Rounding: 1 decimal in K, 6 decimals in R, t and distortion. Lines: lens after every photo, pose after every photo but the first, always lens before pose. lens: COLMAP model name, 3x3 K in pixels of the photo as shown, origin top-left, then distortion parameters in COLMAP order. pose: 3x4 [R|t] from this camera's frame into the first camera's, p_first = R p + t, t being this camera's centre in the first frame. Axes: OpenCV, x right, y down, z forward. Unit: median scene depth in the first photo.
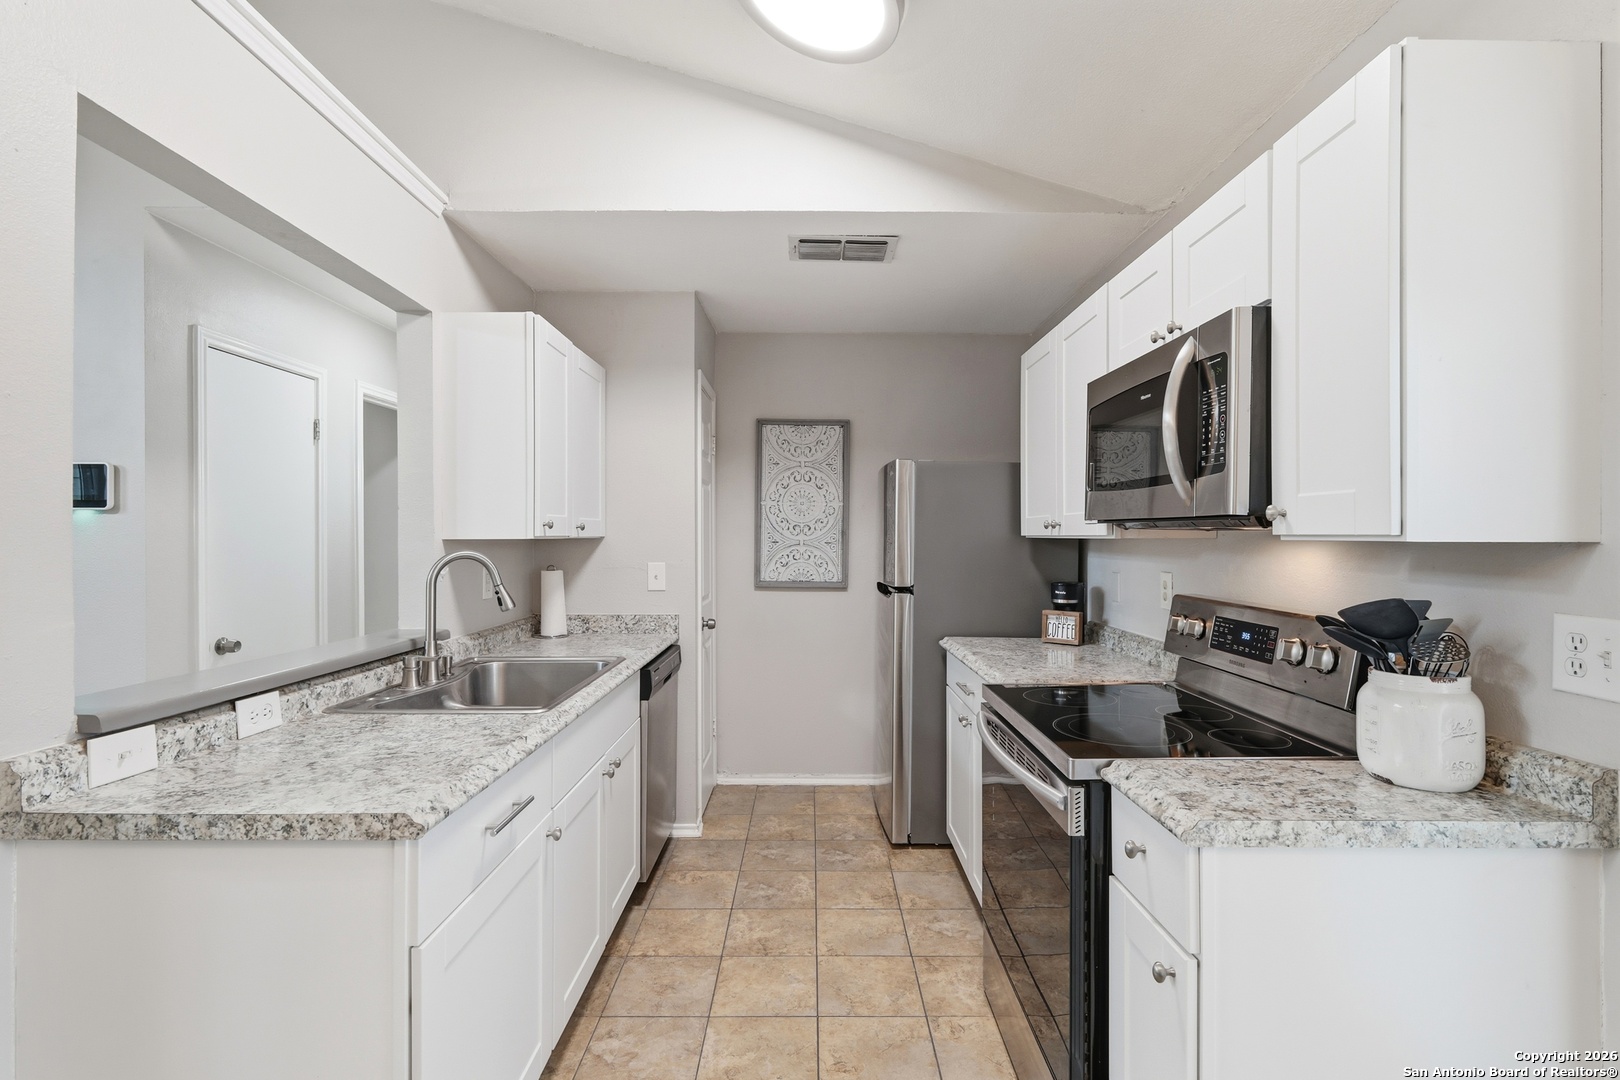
lens RADIAL K [[754.1, 0, 817.4], [0, 754.1, 533.1], [0, 0, 1]] dist [-0.009836, 0.001059]
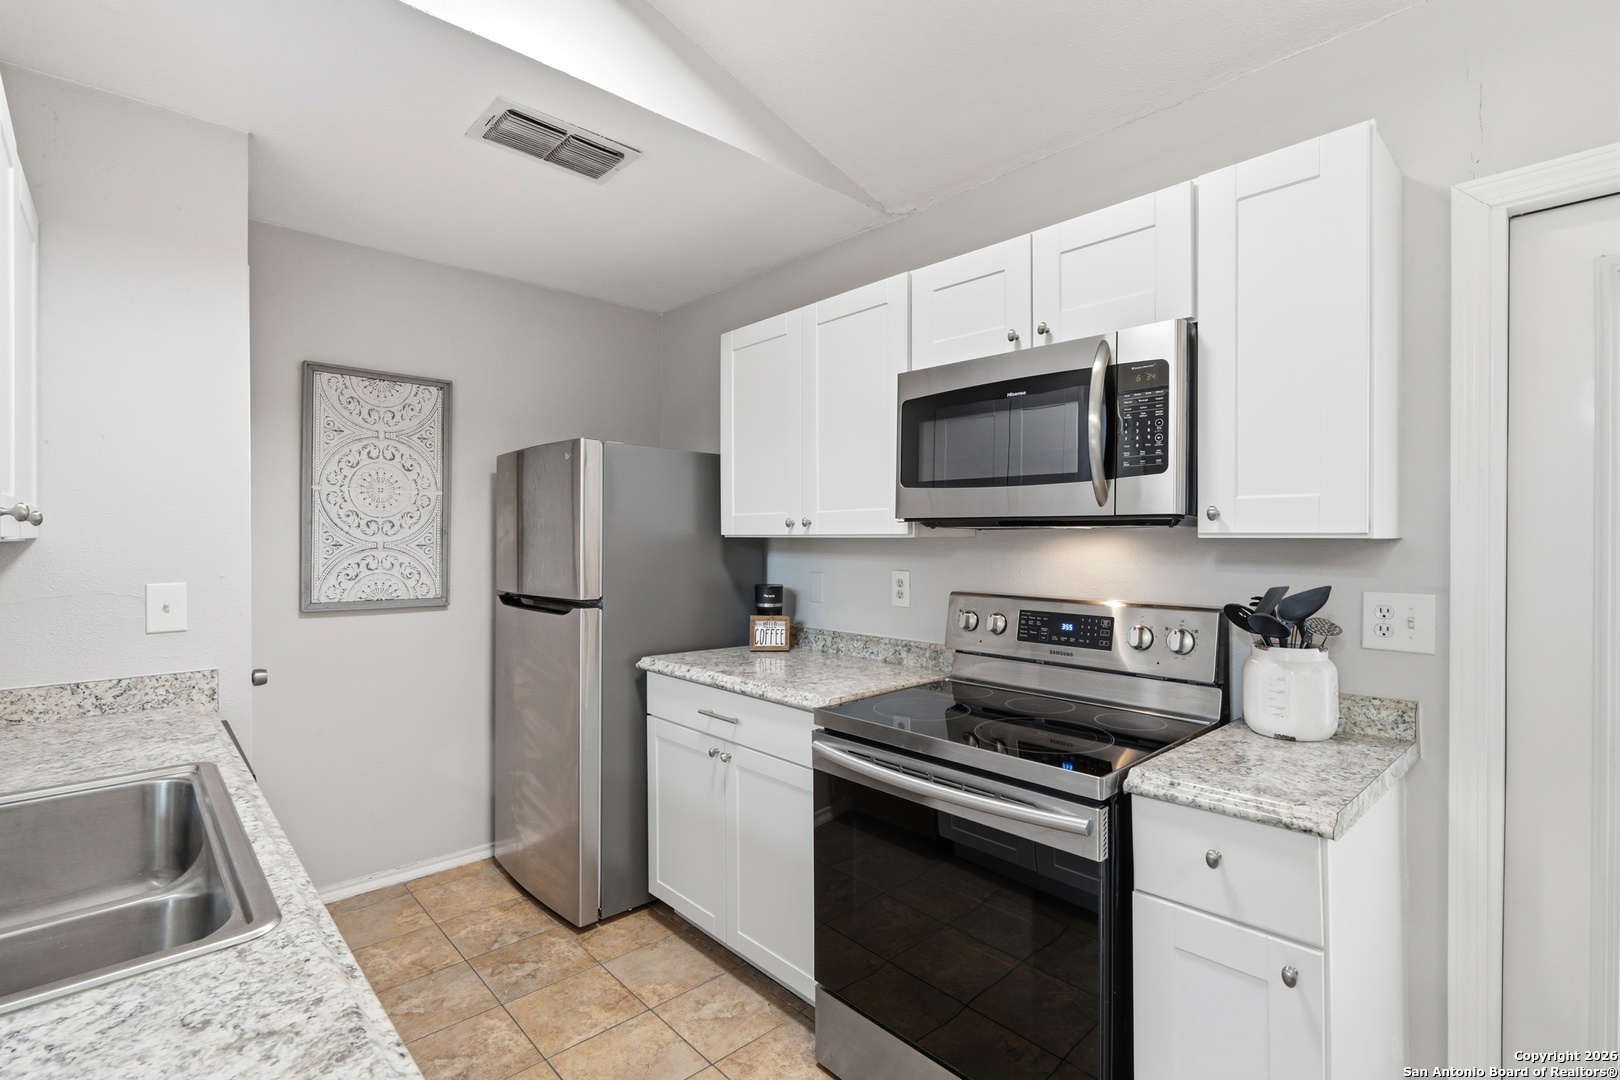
lens RADIAL K [[748.4, 0, 816.0], [0, 748.4, 535.7], [0, 0, 1]] dist [-0.008307, 0.000698]
pose [[0.734851, -0.002372, 0.678225, -0.279663], [-0.000108, 0.999993, 0.003613, 0.001201], [-0.678229, -0.002728, 0.734846, 0.298395]]
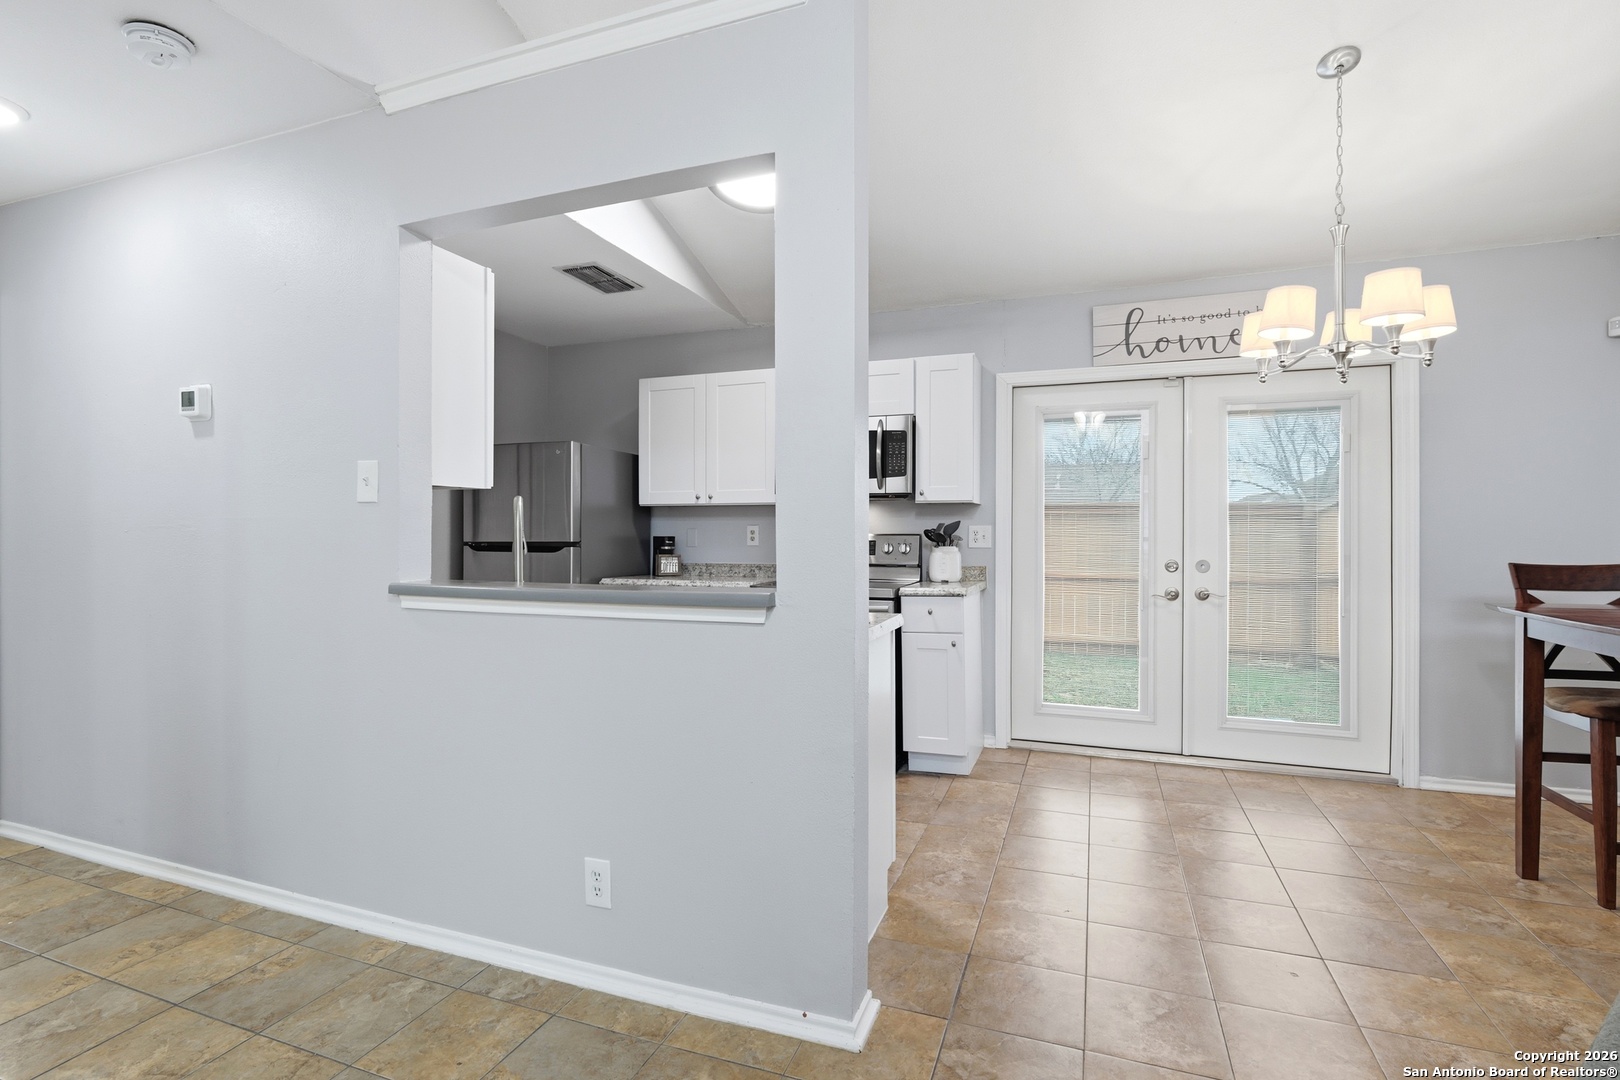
lens RADIAL K [[771.0, 0, 816.0], [0, 771.0, 529.9], [0, 0, 1]] dist [-0.000503, 0.000134]
pose [[0.345446, 0.001734, 0.938437, -1.108928], [-0.003222, 0.999995, -0.000661, 0.057665], [-0.938433, -0.002795, 0.345449, 0.192380]]
